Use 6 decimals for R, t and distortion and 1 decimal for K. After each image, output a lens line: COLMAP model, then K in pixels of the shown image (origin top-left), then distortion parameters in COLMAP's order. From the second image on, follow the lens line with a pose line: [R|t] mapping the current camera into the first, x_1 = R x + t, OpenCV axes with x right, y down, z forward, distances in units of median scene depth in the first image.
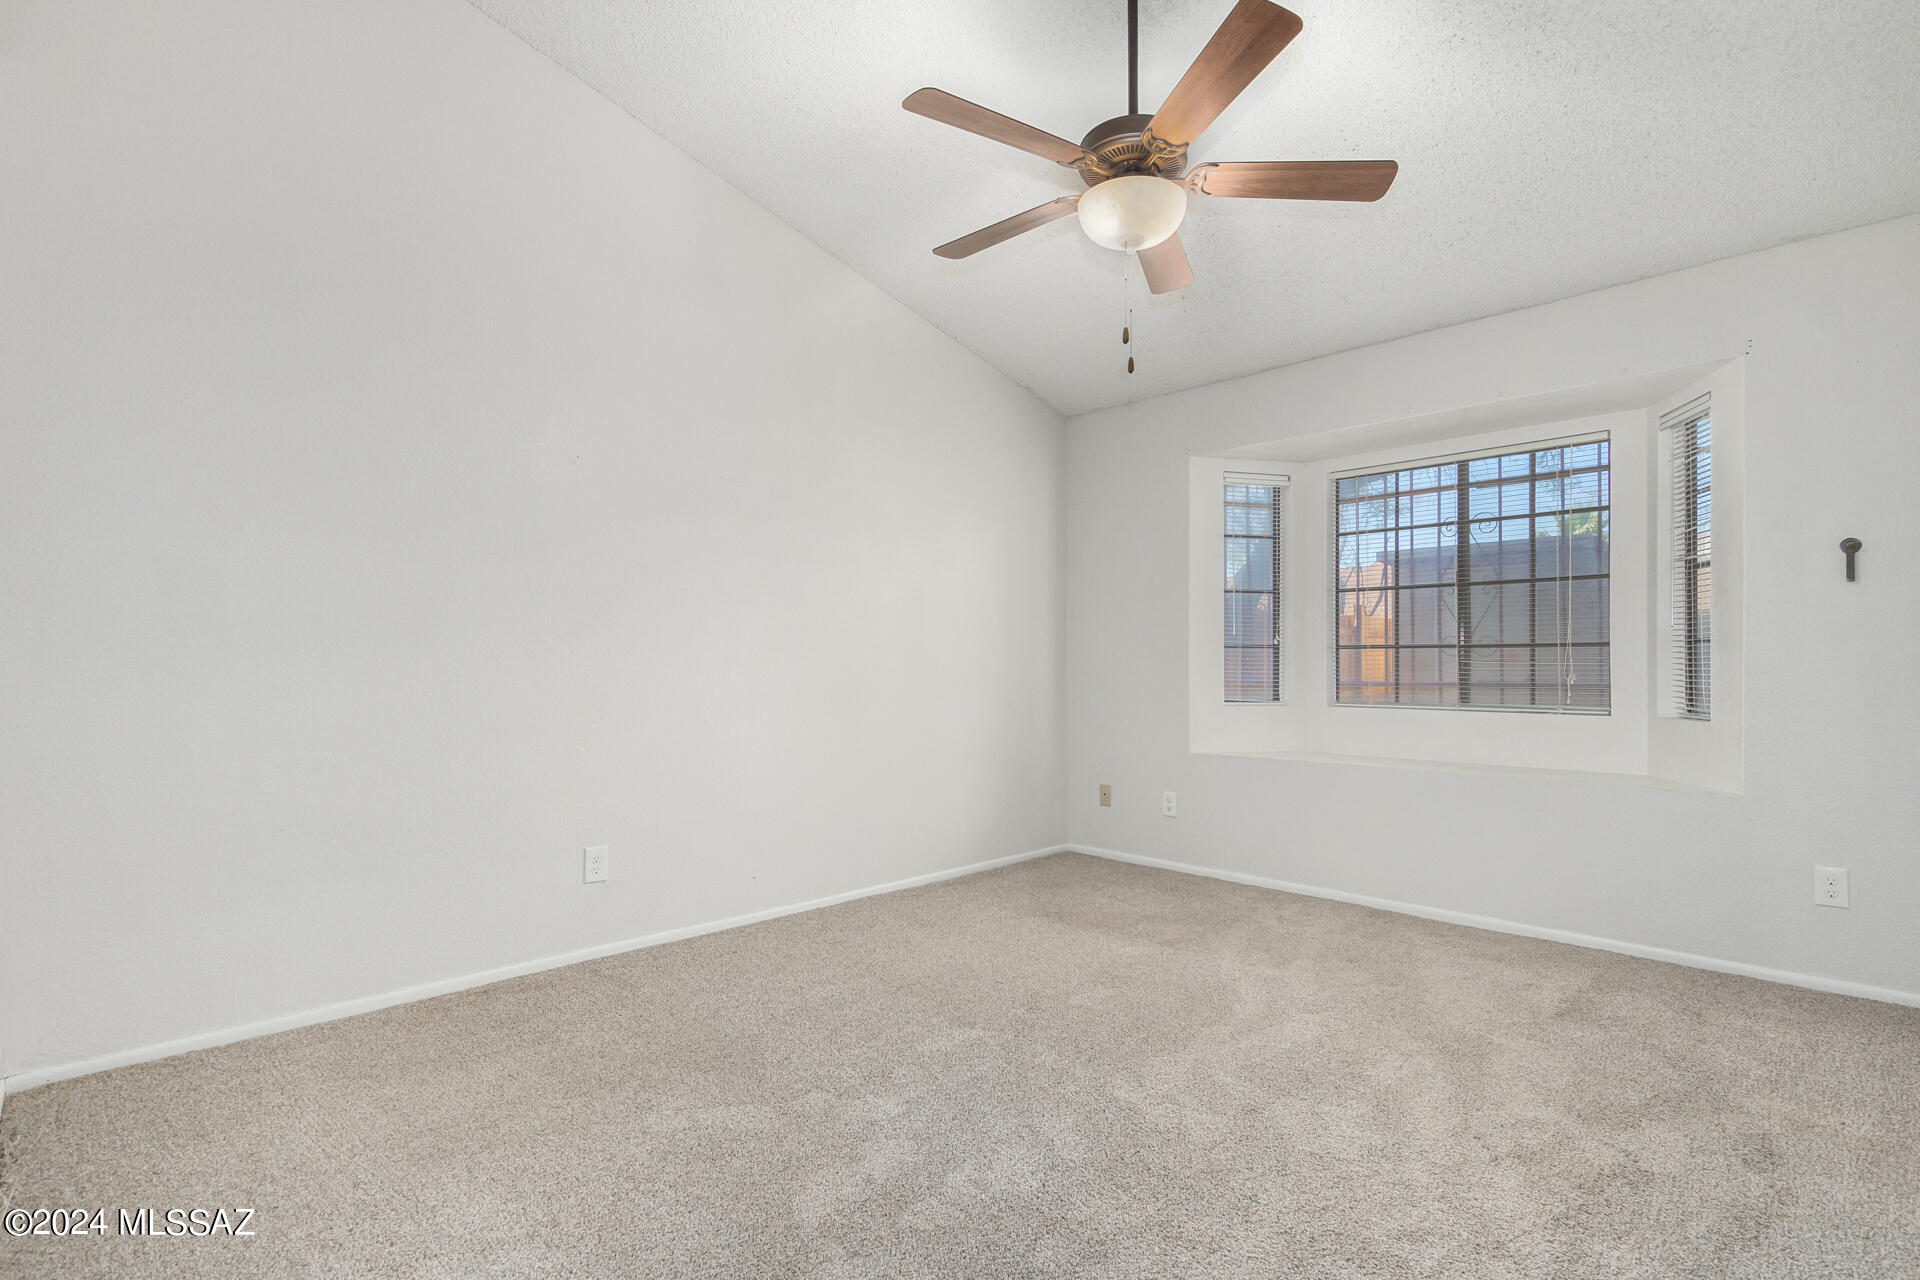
lens RADIAL K [[906.1, 0, 970.3], [0, 906.1, 652.5], [0, 0, 1]] dist [0.008115, -0.001836]
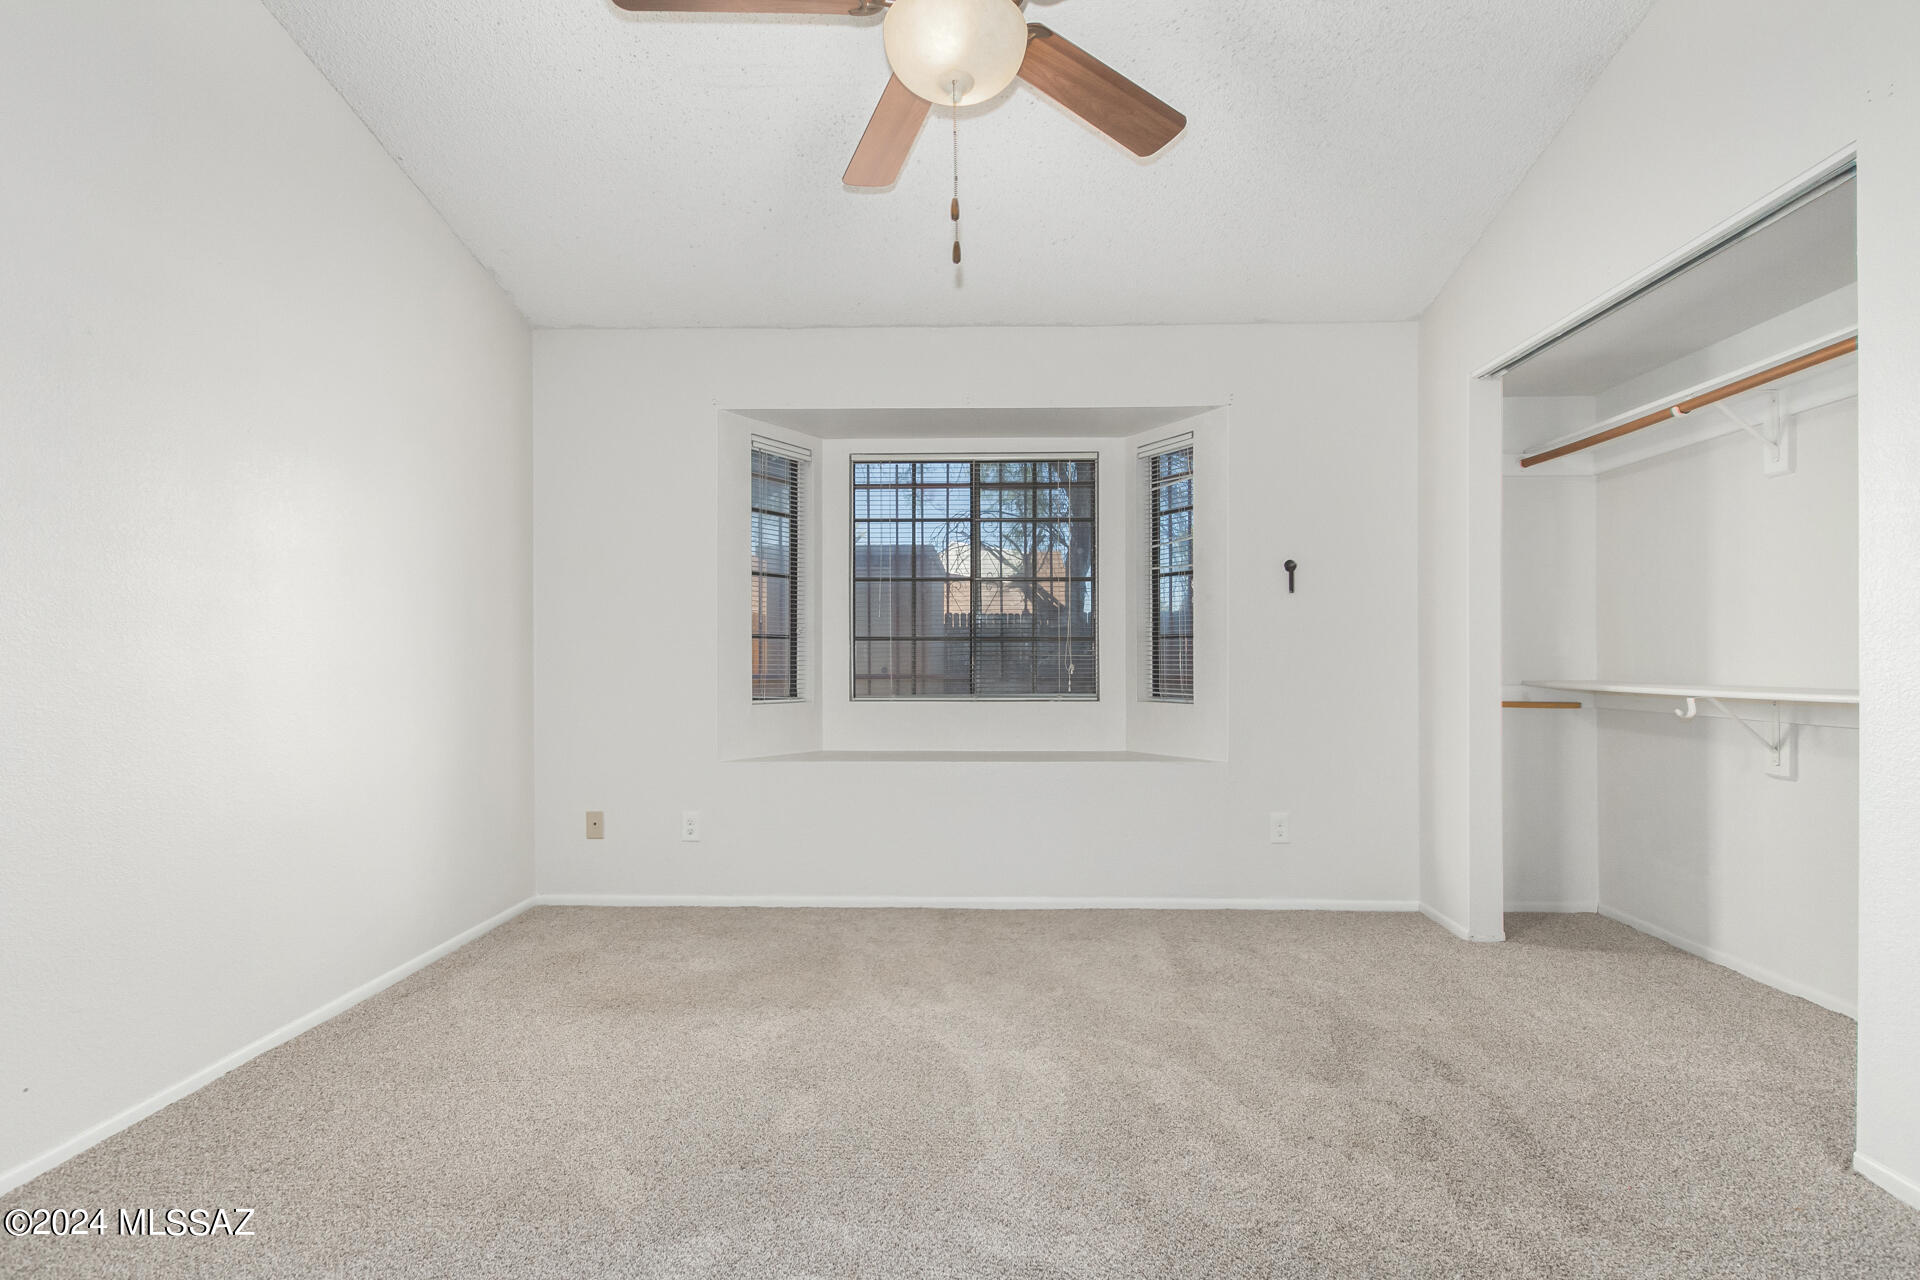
lens RADIAL K [[906.1, 0, 970.3], [0, 906.1, 652.5], [0, 0, 1]] dist [0.008115, -0.001836]
pose [[0.727594, 0.002064, 0.686005, -0.204035], [-0.008213, 0.999950, 0.005702, 0.002930], [-0.685959, -0.009782, 0.727574, 0.287032]]
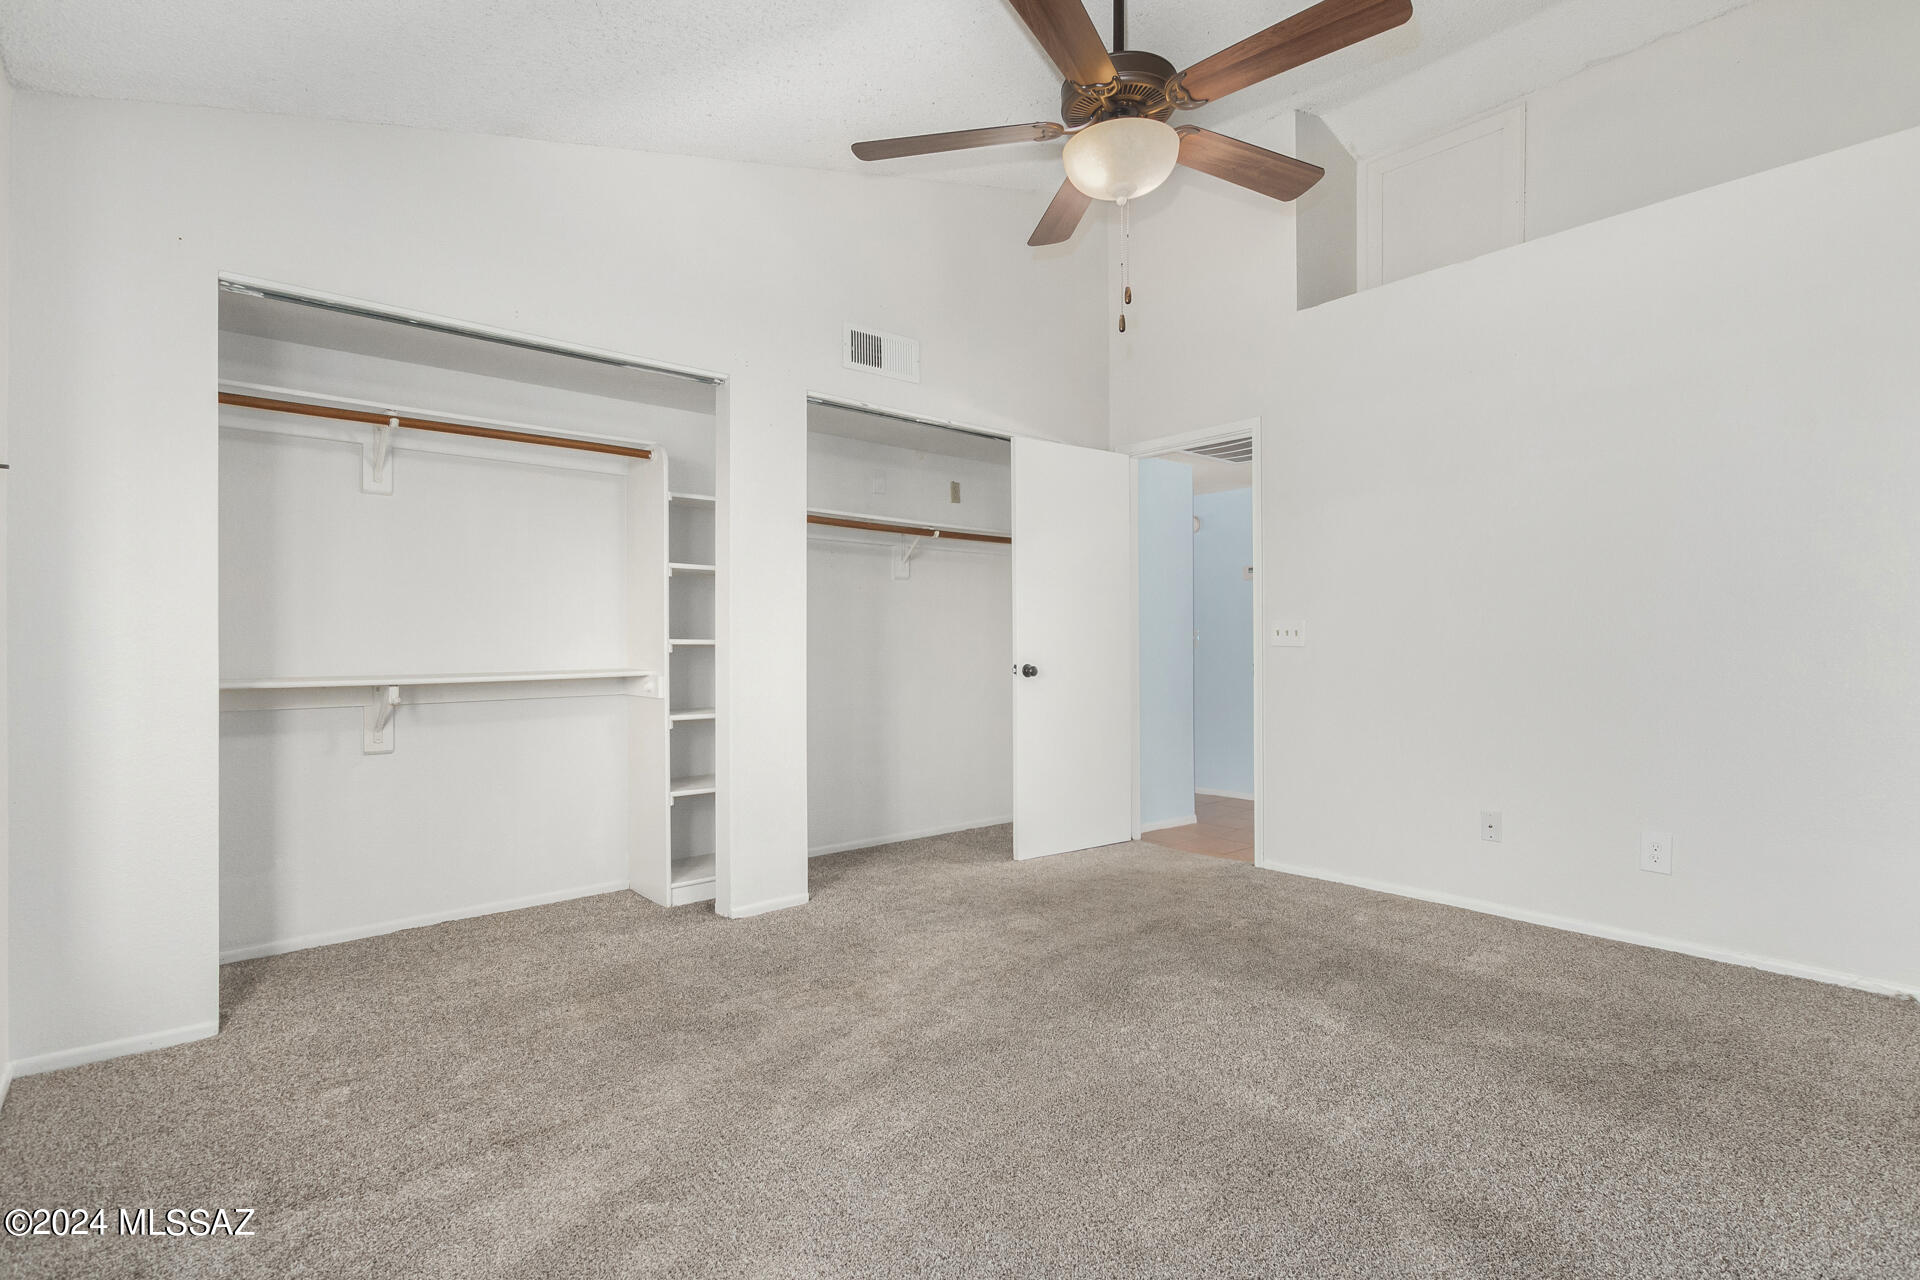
lens RADIAL K [[906.1, 0, 970.3], [0, 906.1, 652.5], [0, 0, 1]] dist [0.008115, -0.001836]
pose [[-0.995871, 0.002132, 0.090760, 0.157405], [0.001396, 0.999966, -0.008167, 0.016021], [-0.090774, -0.008006, -0.995839, 1.217475]]
